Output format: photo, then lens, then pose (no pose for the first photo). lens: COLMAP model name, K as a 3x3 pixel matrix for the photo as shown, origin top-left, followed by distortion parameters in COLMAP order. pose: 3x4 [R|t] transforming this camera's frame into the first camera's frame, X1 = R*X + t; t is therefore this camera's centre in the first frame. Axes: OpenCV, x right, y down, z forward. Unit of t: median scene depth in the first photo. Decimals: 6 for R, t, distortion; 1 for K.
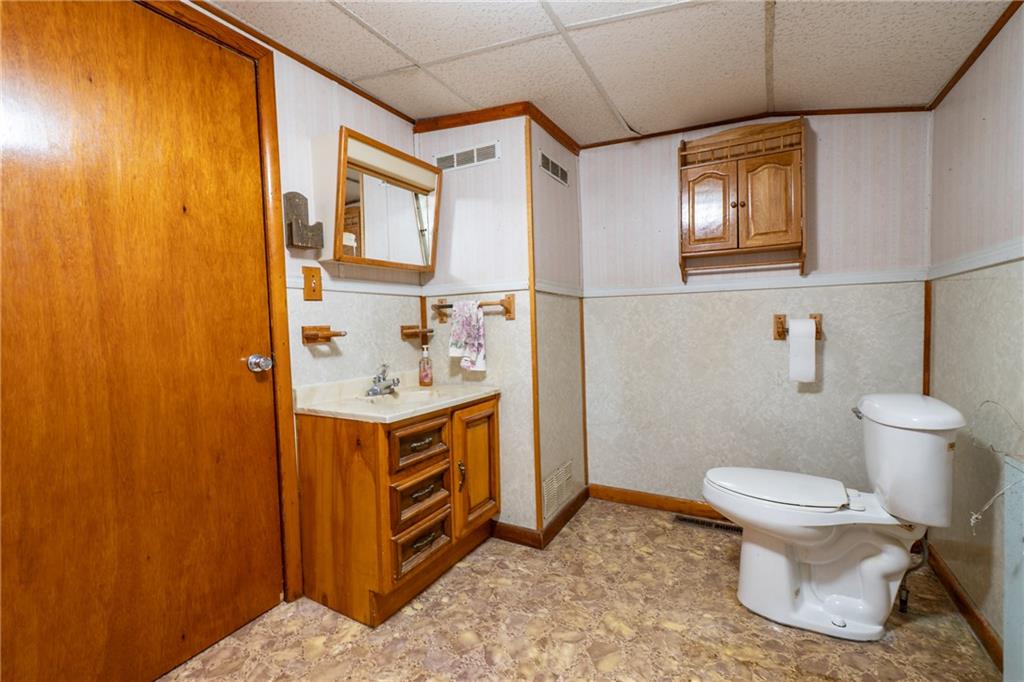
lens RADIAL K [[453.2, 0, 503.3], [0, 453.2, 338.2], [0, 0, 1]] dist [0.001720, -0.000451]
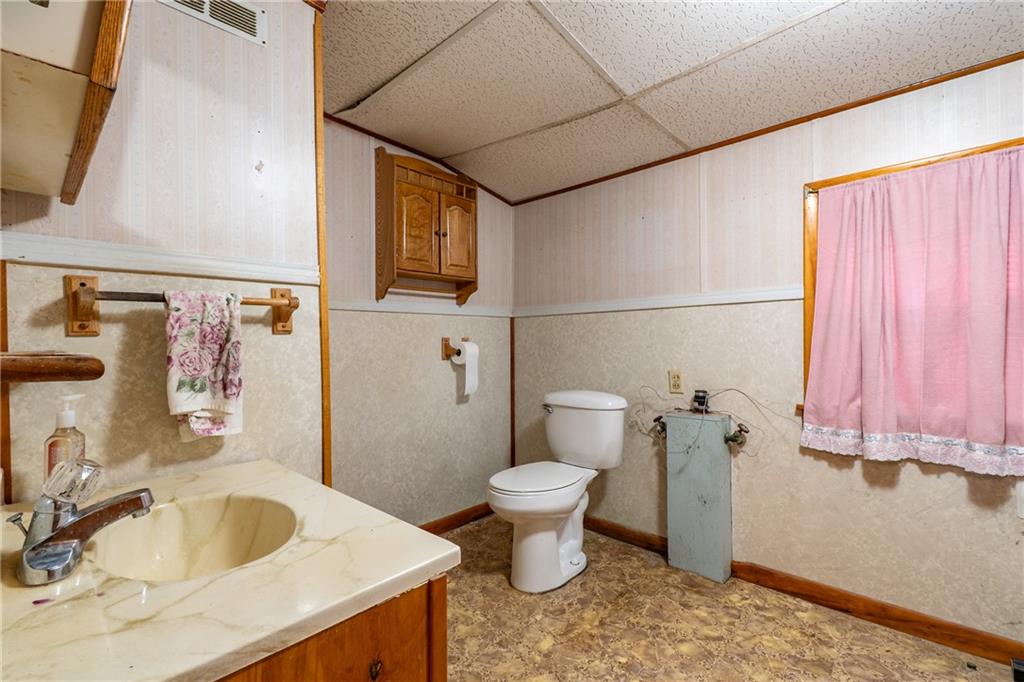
lens RADIAL K [[453.2, 0, 503.3], [0, 453.2, 338.2], [0, 0, 1]] dist [0.001720, -0.000451]
pose [[0.253154, 0.026086, 0.967074, -0.450091], [0.032980, 0.998823, -0.035575, -0.005359], [-0.966864, 0.040900, 0.251995, 0.573321]]
